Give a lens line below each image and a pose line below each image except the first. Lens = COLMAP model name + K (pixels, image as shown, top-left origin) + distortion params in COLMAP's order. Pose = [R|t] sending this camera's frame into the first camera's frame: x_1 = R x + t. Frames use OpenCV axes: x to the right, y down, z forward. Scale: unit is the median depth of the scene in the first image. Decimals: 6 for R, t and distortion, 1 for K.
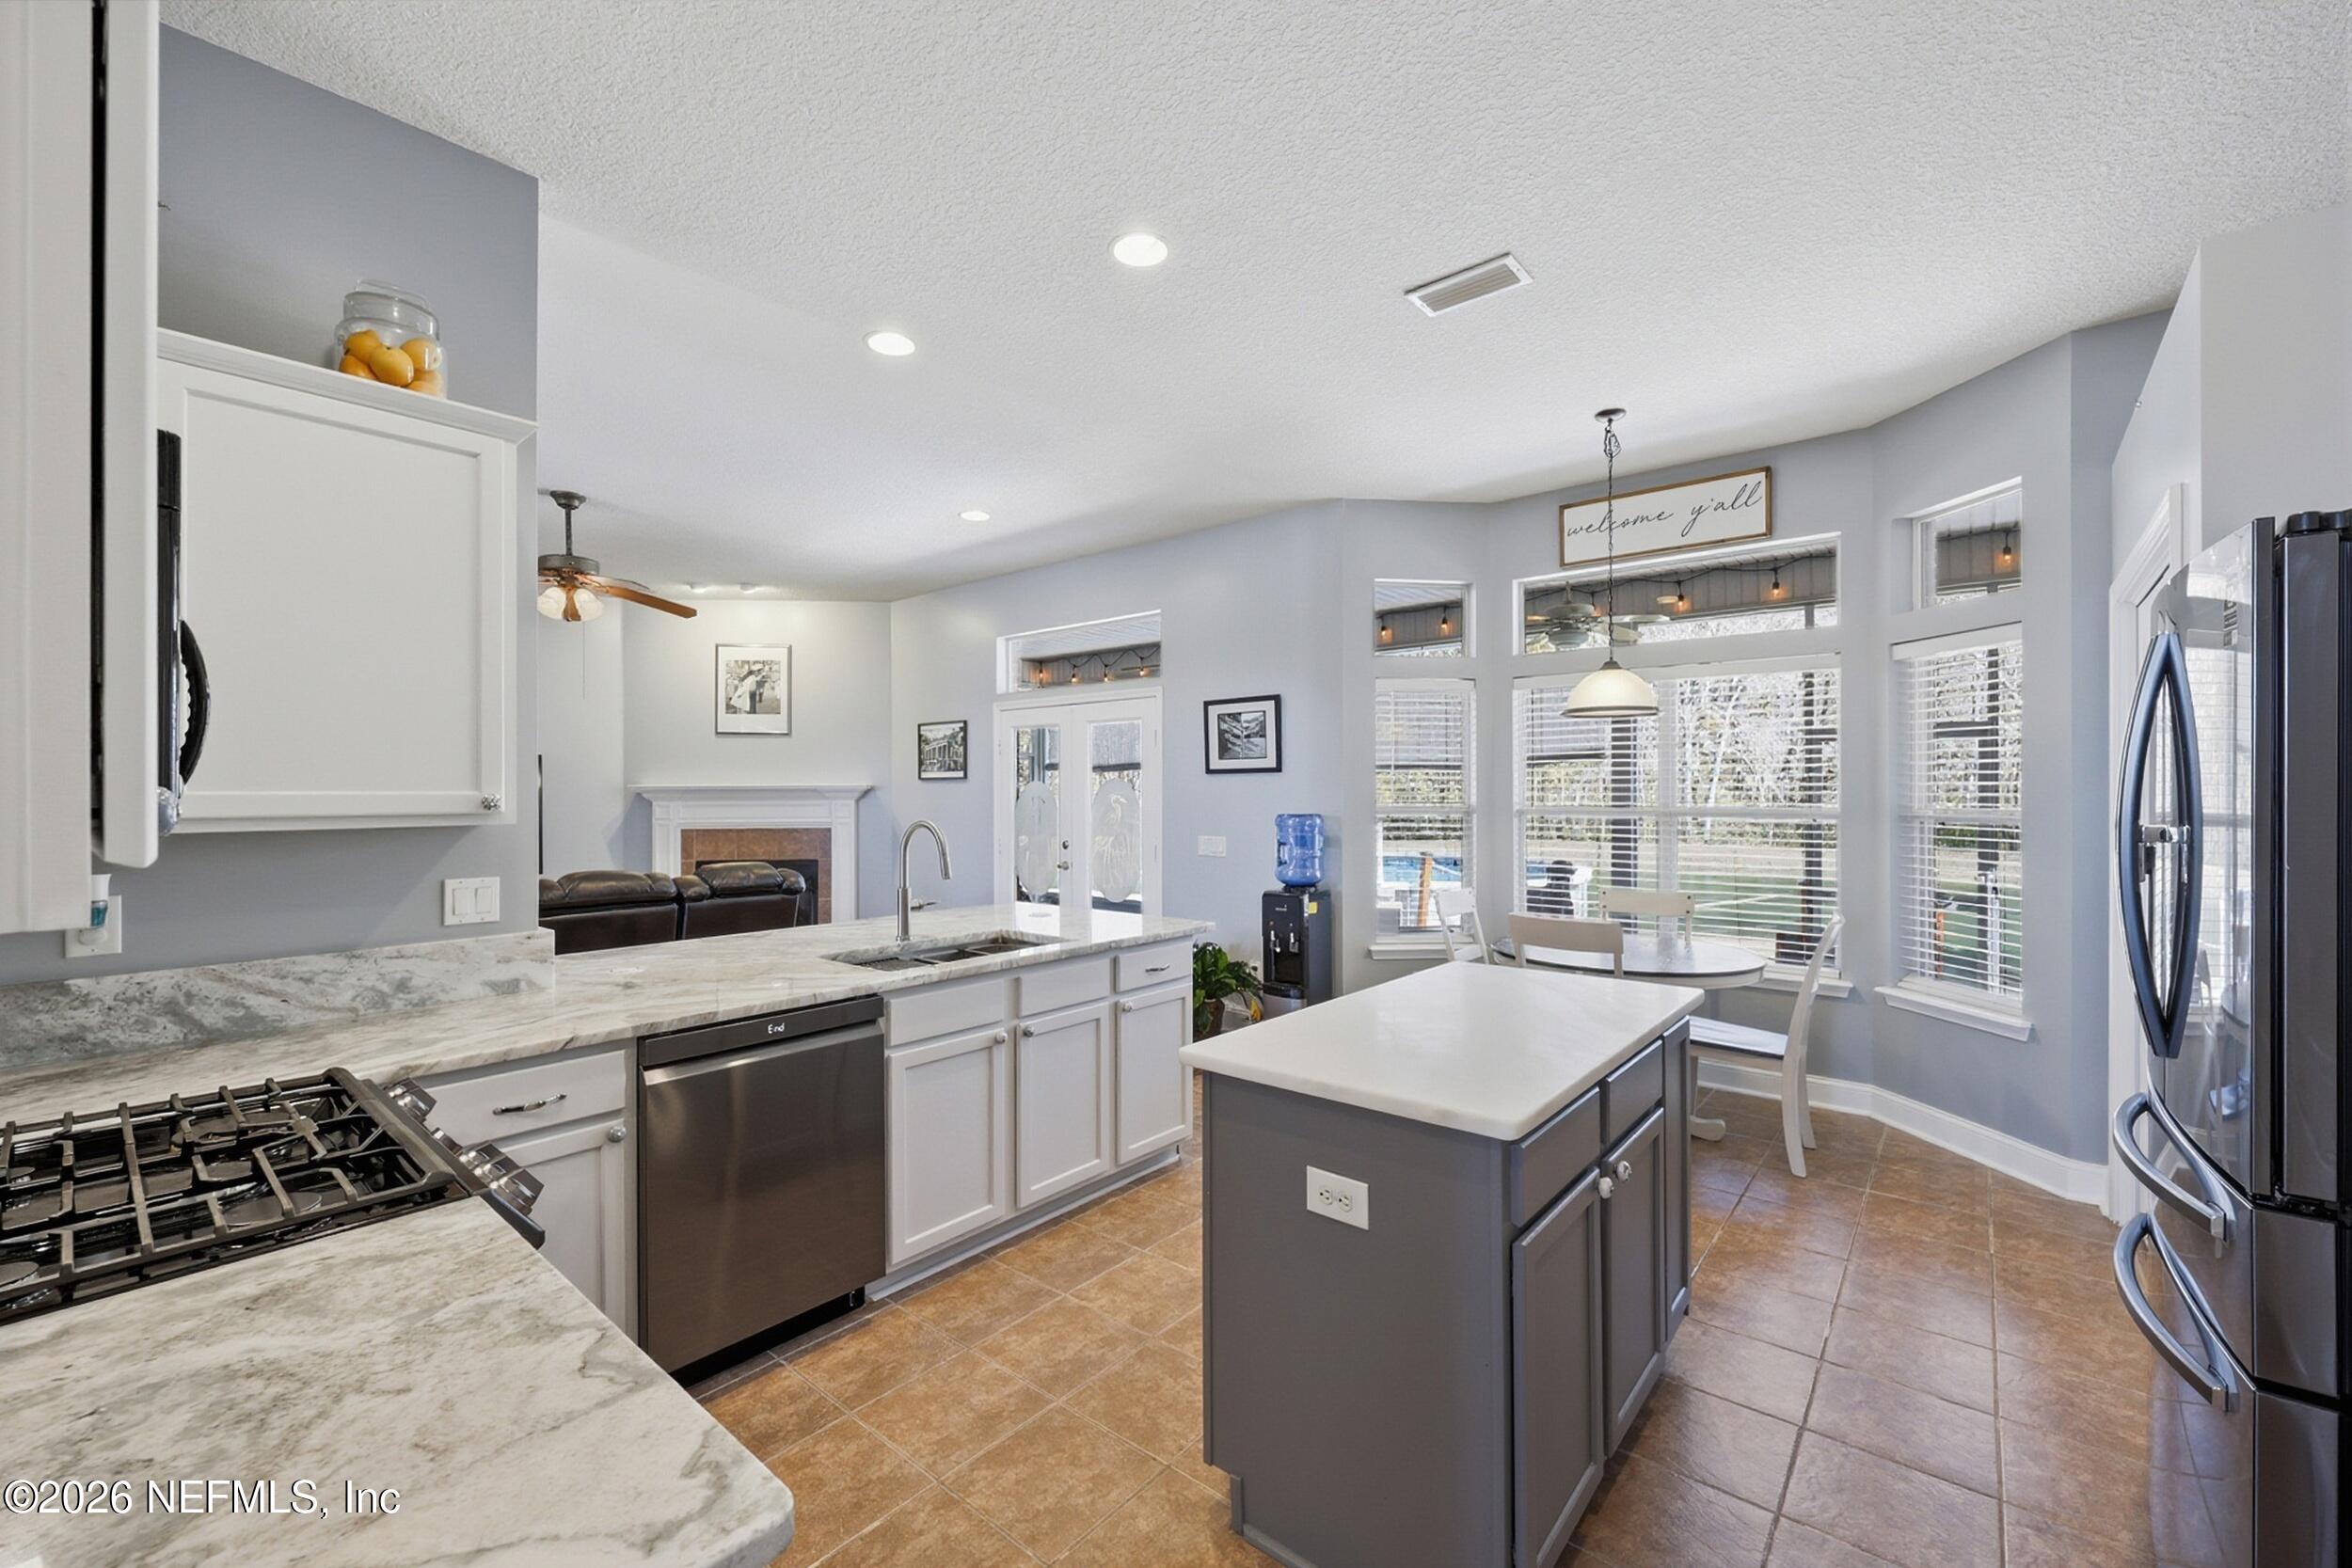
lens RADIAL K [[954.2, 0, 1179.0], [0, 954.2, 788.1], [0, 0, 1]] dist [-0.000128, 0.000582]
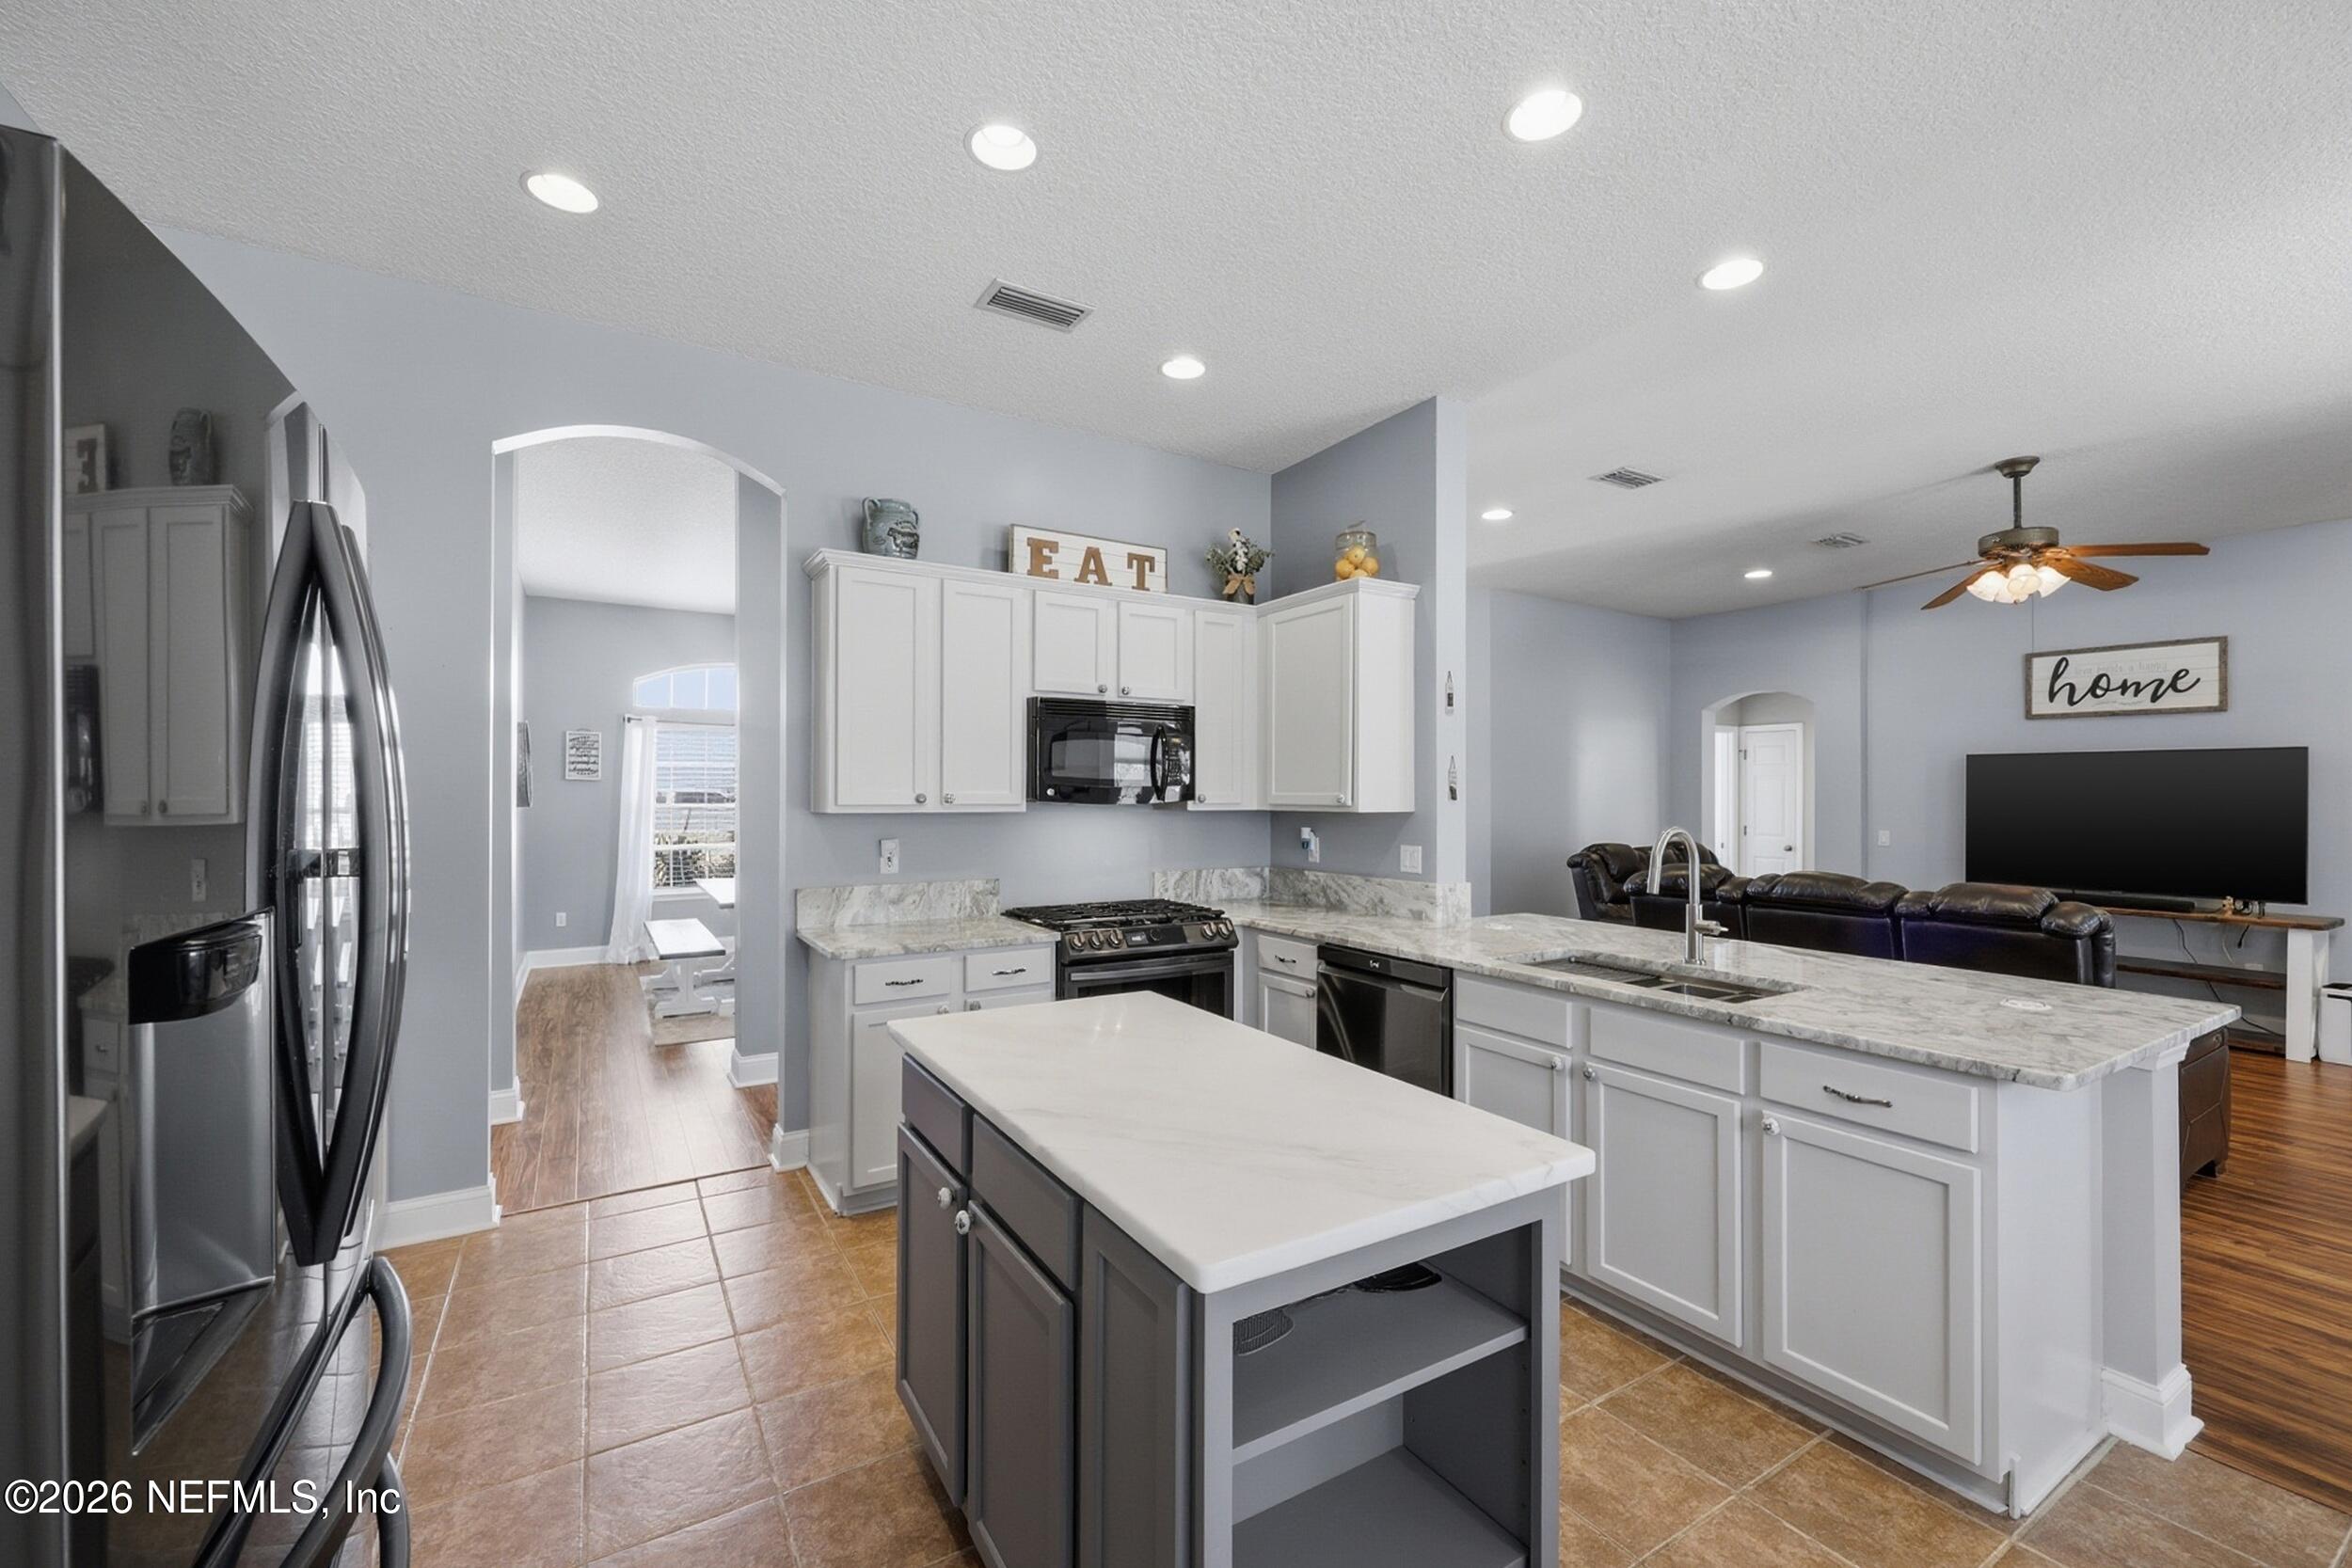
lens RADIAL K [[954.2, 0, 1184.8], [0, 954.2, 794.9], [0, 0, 1]] dist [-0.000128, 0.000582]
pose [[-0.311216, 0.006118, -0.950319, 0.411785], [0.000966, 0.999981, 0.006121, -0.001838], [0.950339, 0.000987, -0.311216, 0.489534]]
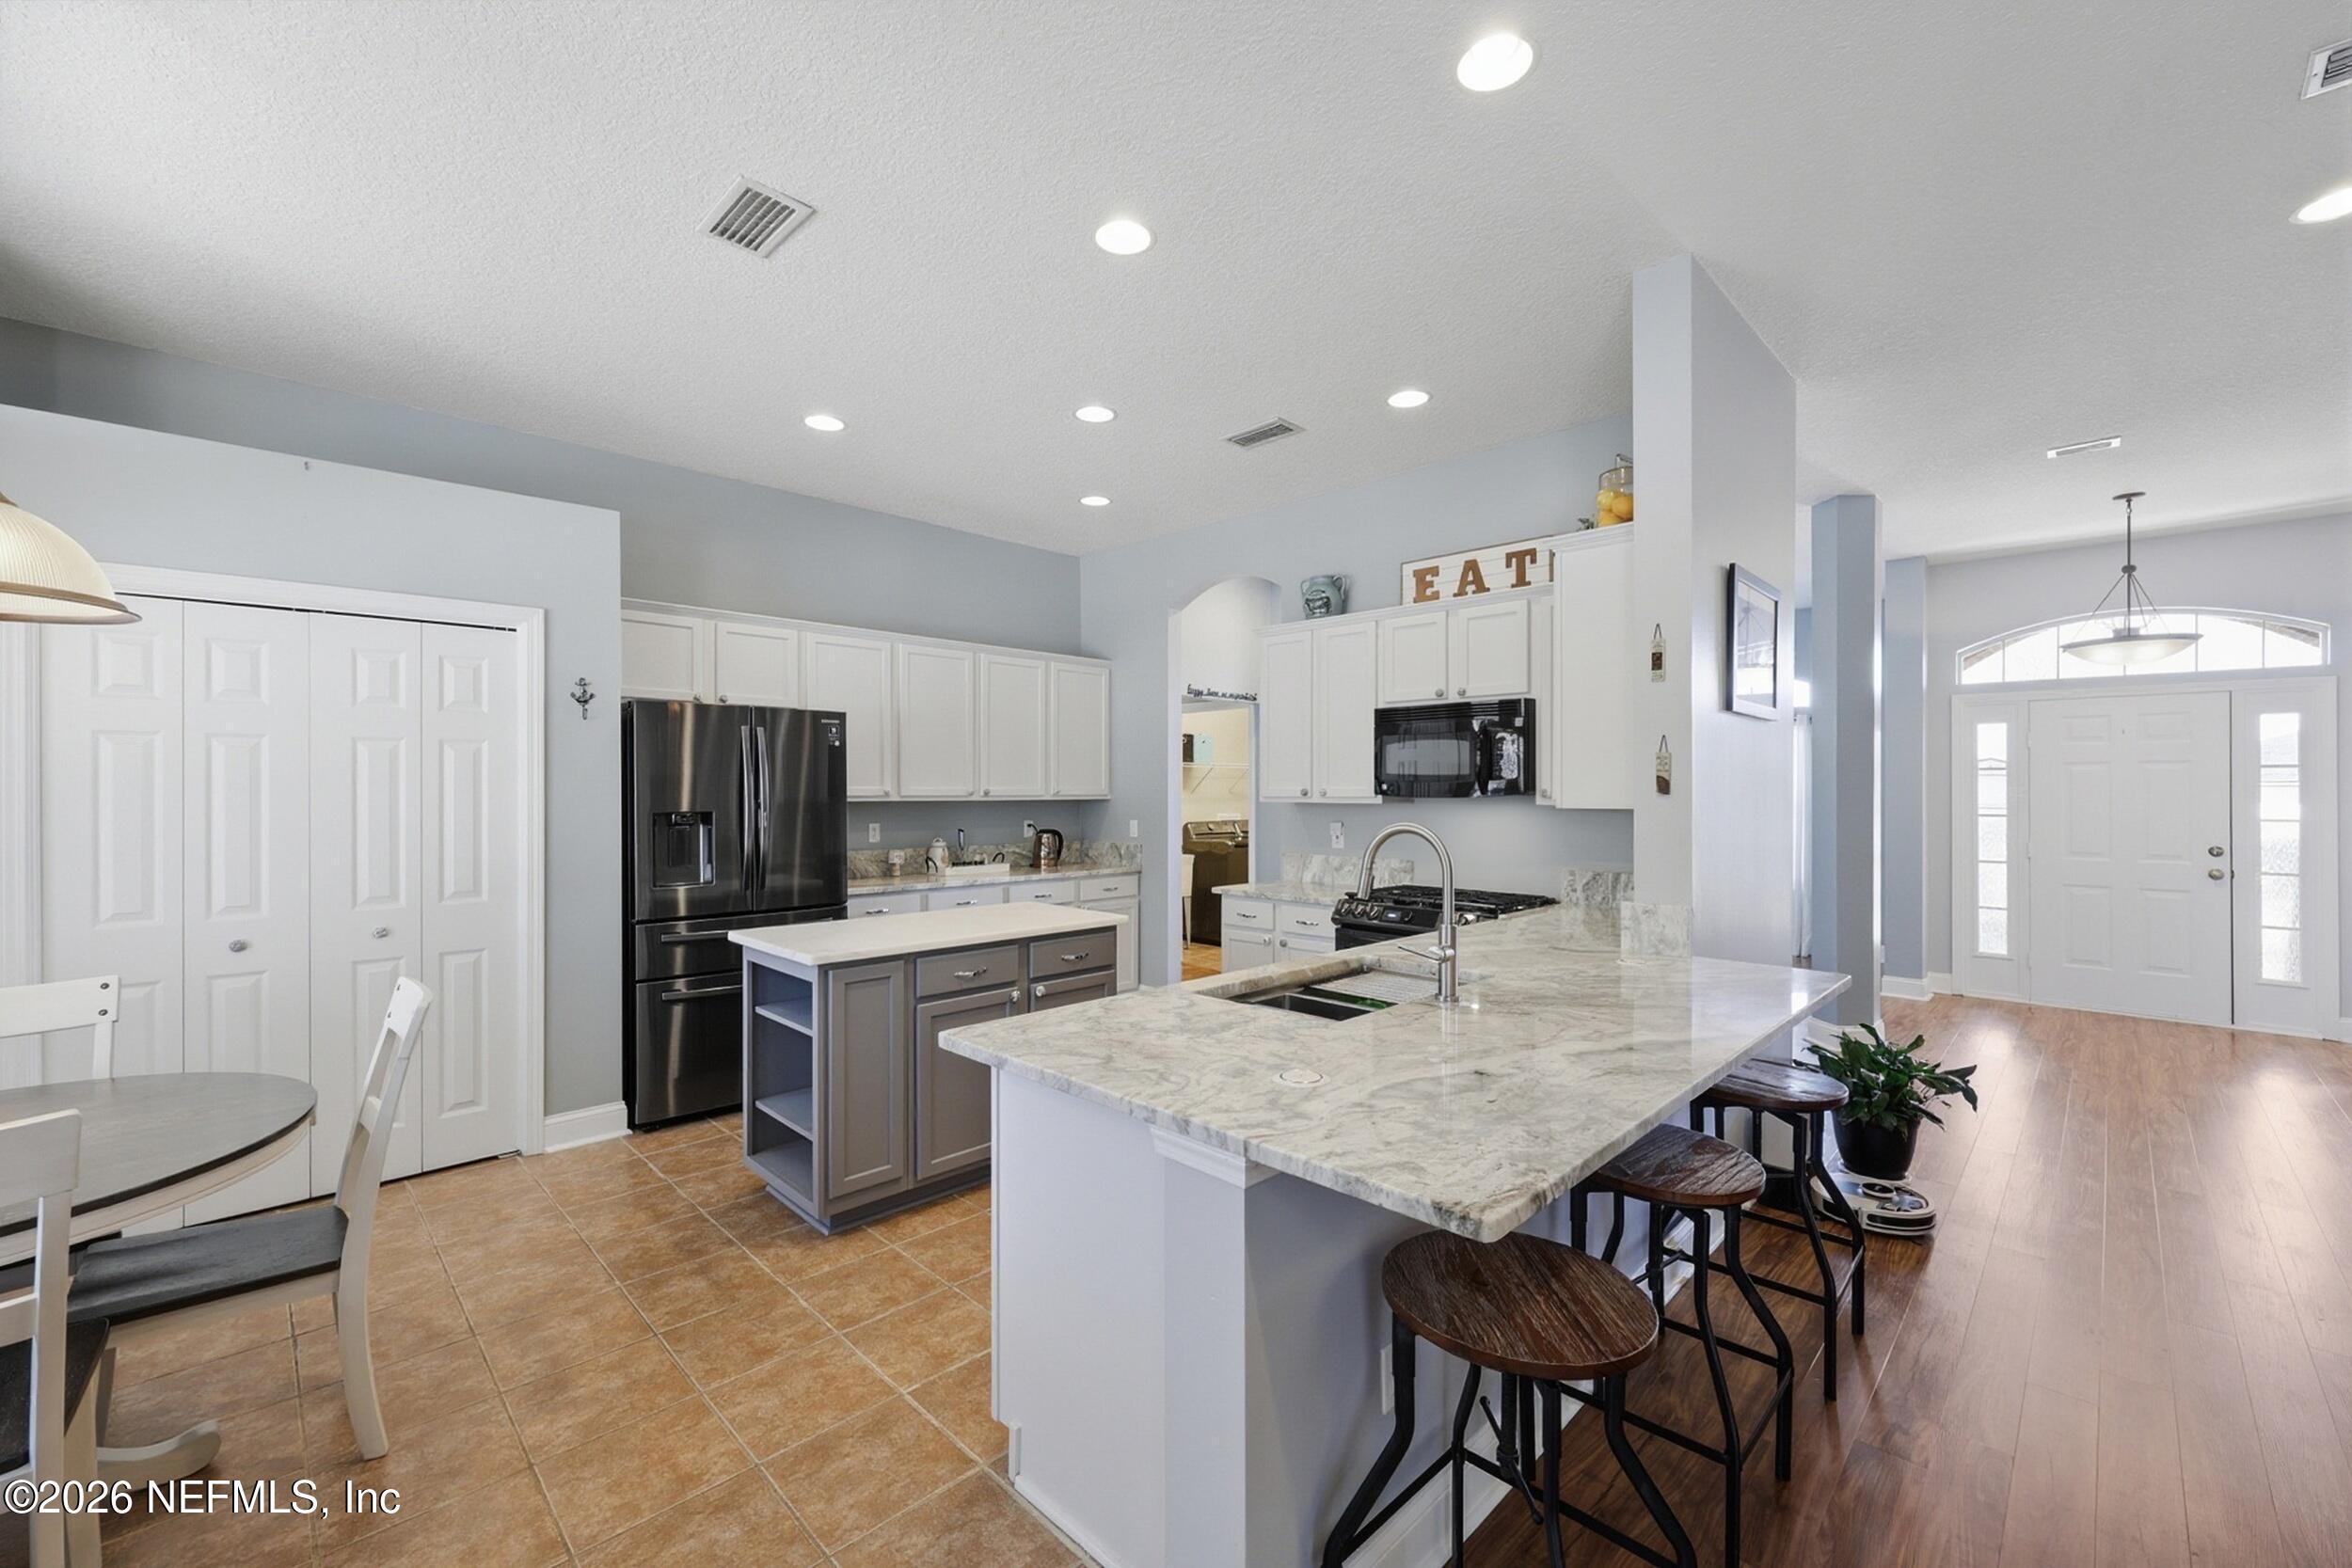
lens RADIAL K [[954.2, 0, 1170.8], [0, 954.2, 791.2], [0, 0, 1]] dist [-0.000128, 0.000582]
pose [[-0.995945, 0.001240, 0.089959, -0.090220], [0.001005, 0.999996, -0.002661, 0.005752], [-0.089962, -0.002559, -0.995942, 1.005592]]
